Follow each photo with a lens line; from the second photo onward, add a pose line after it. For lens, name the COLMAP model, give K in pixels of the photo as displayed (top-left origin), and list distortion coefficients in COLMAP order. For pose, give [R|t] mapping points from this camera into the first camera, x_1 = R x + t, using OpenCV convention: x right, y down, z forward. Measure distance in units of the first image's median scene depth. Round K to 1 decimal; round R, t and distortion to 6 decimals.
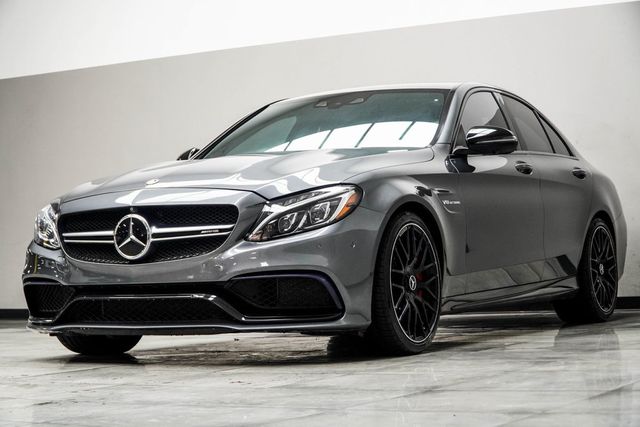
lens RADIAL K [[1323.7, 0, 320.0], [0, 1323.7, 213.5], [0, 0, 1]] dist [-0.454435, -0.023543]
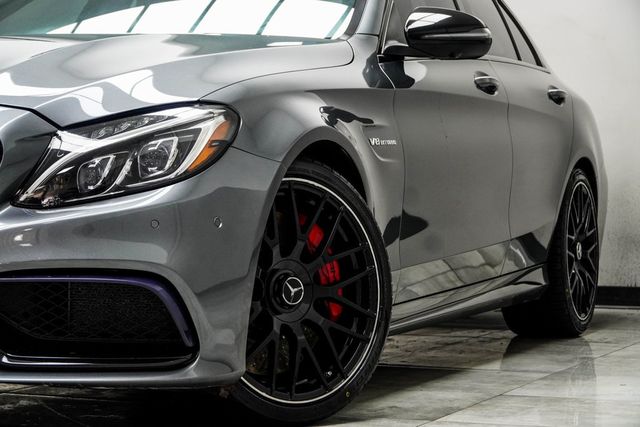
lens RADIAL K [[1898.5, 0, 320.0], [0, 1898.5, 213.5], [0, 0, 1]] dist [-0.641890, -0.419782]
pose [[0.992252, 0.045699, 0.115528, -0.017738], [-0.050753, 0.997861, 0.041193, -0.010087], [-0.113399, -0.046737, 0.992450, 0.220750]]
